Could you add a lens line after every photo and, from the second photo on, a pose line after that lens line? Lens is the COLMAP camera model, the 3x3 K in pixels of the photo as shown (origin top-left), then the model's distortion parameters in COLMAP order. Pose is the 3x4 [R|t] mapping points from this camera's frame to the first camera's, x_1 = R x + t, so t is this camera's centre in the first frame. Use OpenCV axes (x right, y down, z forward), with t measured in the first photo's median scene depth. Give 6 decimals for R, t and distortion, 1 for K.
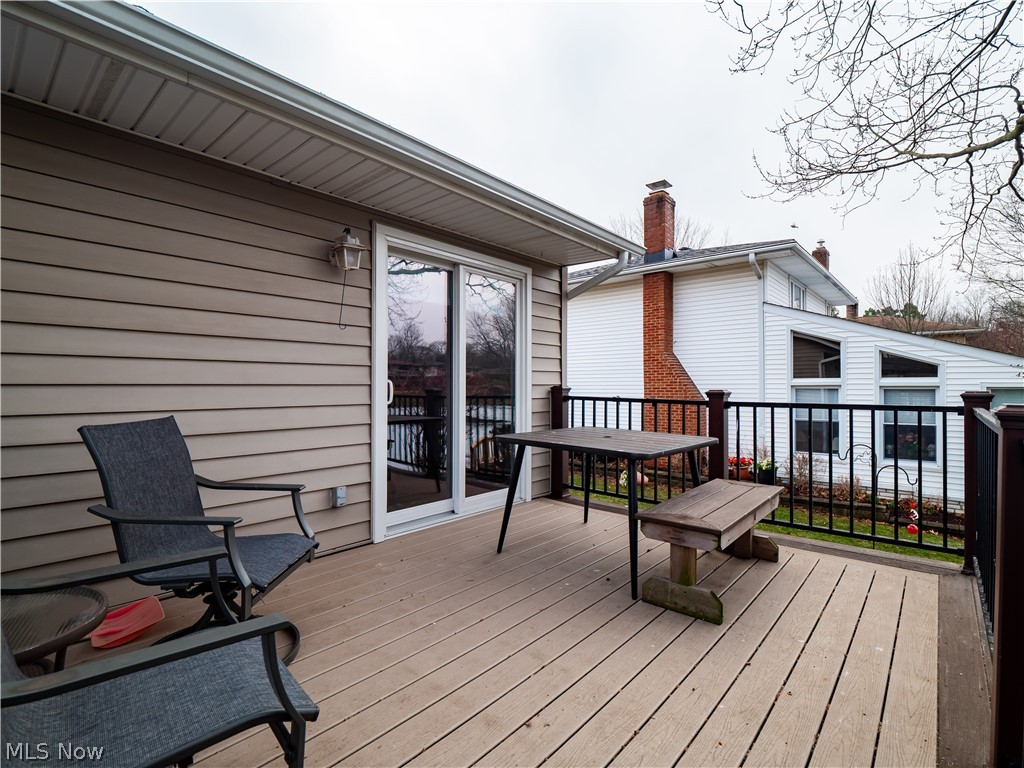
lens RADIAL K [[497.5, 0, 515.3], [0, 497.5, 380.2], [0, 0, 1]] dist [-0.003471, -0.000390]
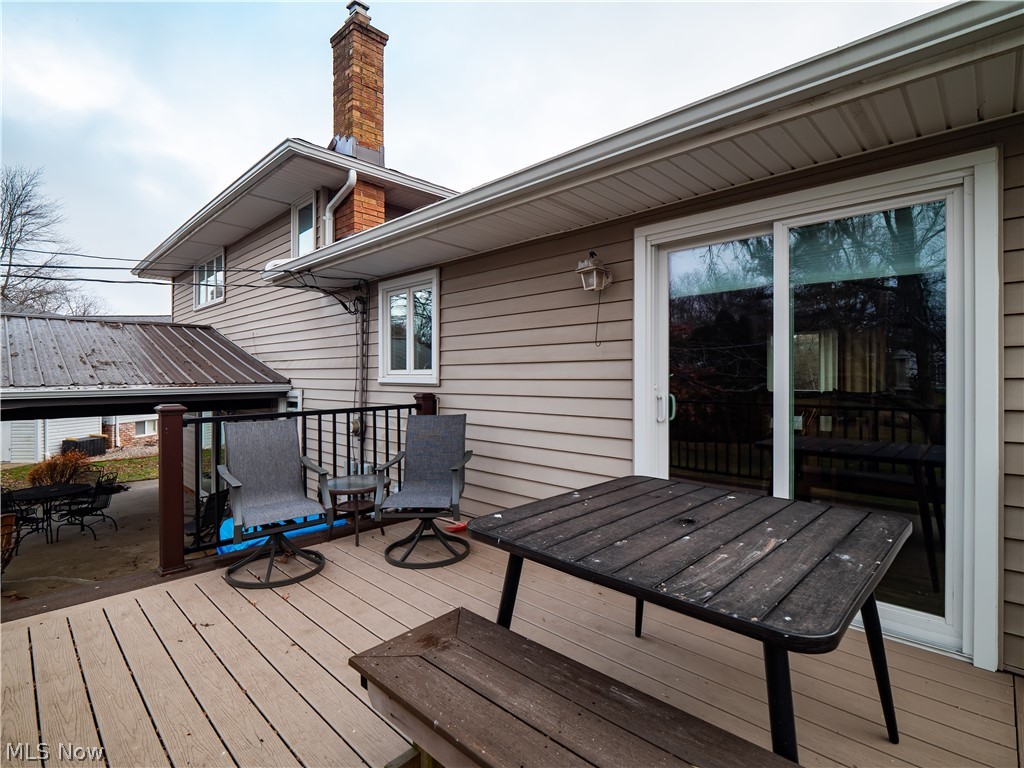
lens RADIAL K [[497.5, 0, 515.3], [0, 497.5, 380.2], [0, 0, 1]] dist [-0.003471, -0.000390]
pose [[-0.054013, 0.008829, -0.998501, 0.727167], [0.004797, 0.999952, 0.008582, -0.039429], [0.998529, -0.004326, -0.054053, 0.884074]]
